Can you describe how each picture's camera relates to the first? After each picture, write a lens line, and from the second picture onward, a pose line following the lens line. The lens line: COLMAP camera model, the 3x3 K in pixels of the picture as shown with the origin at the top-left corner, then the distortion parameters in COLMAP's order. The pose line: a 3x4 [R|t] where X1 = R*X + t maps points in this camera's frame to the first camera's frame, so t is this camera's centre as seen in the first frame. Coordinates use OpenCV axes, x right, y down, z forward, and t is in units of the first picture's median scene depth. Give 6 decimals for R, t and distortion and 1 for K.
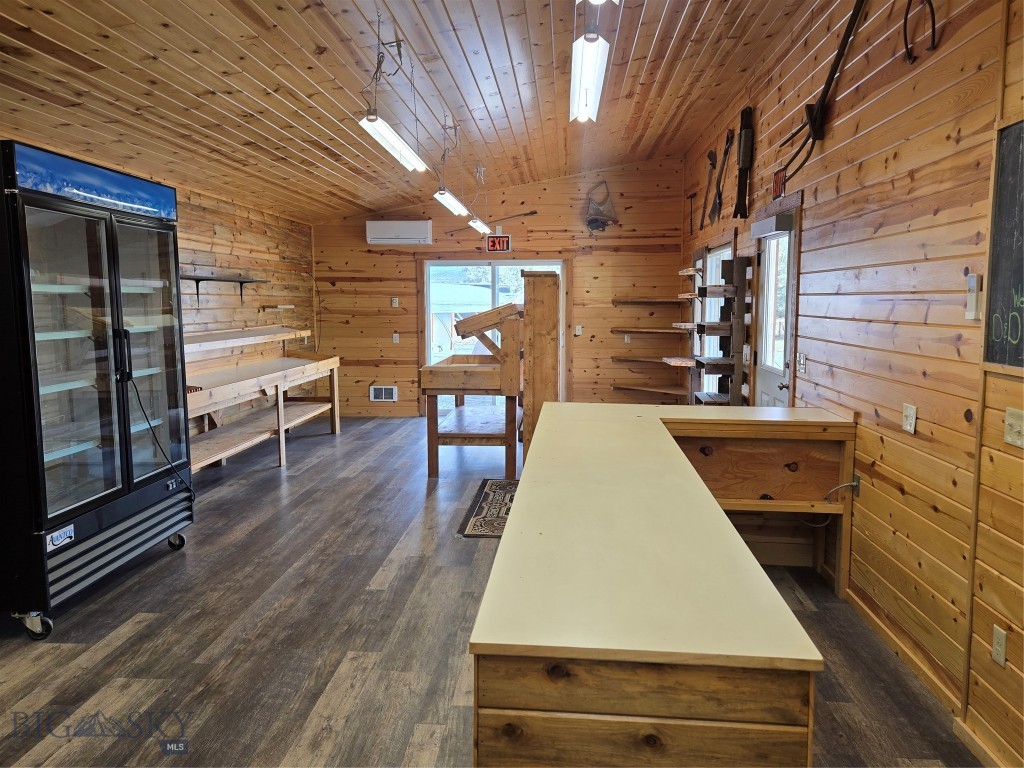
lens RADIAL K [[707.1, 0, 491.4], [0, 707.1, 362.9], [0, 0, 1]] dist [0.053499, -0.040763]
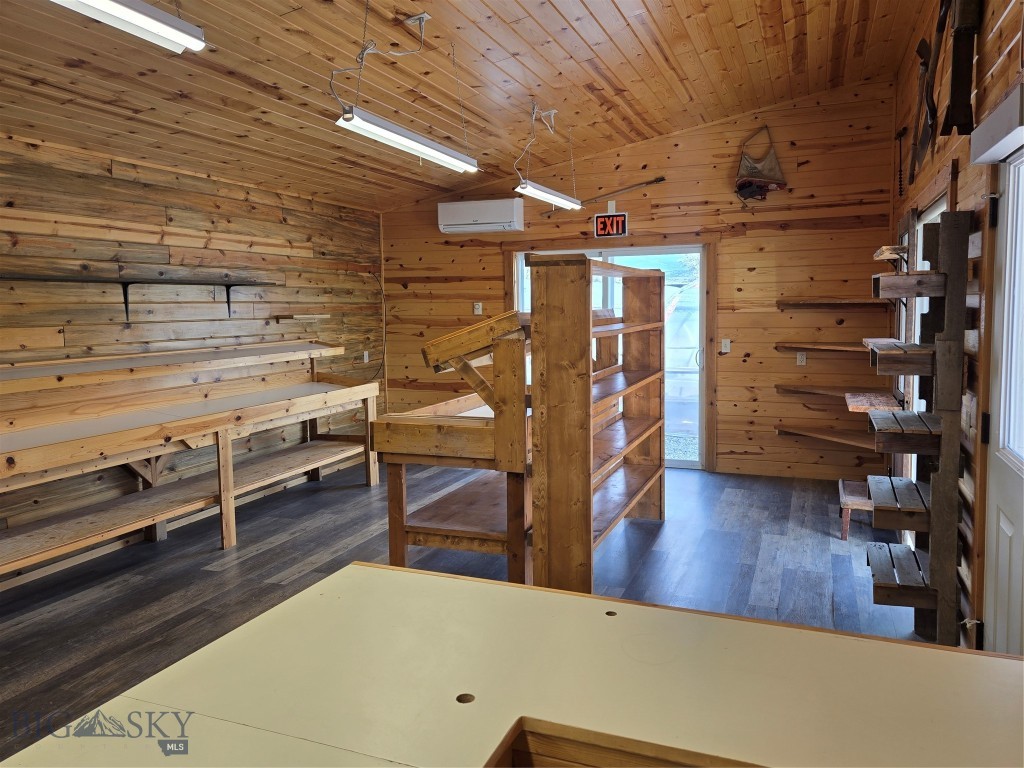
lens RADIAL K [[710.2, 0, 536.2], [0, 710.2, 357.8], [0, 0, 1]] dist [0.048880, -0.002612]
pose [[0.964779, 0.007855, -0.262945, 0.131451], [-0.010446, 0.999910, -0.008457, -0.027674], [0.262855, 0.010906, 0.964774, 0.289856]]
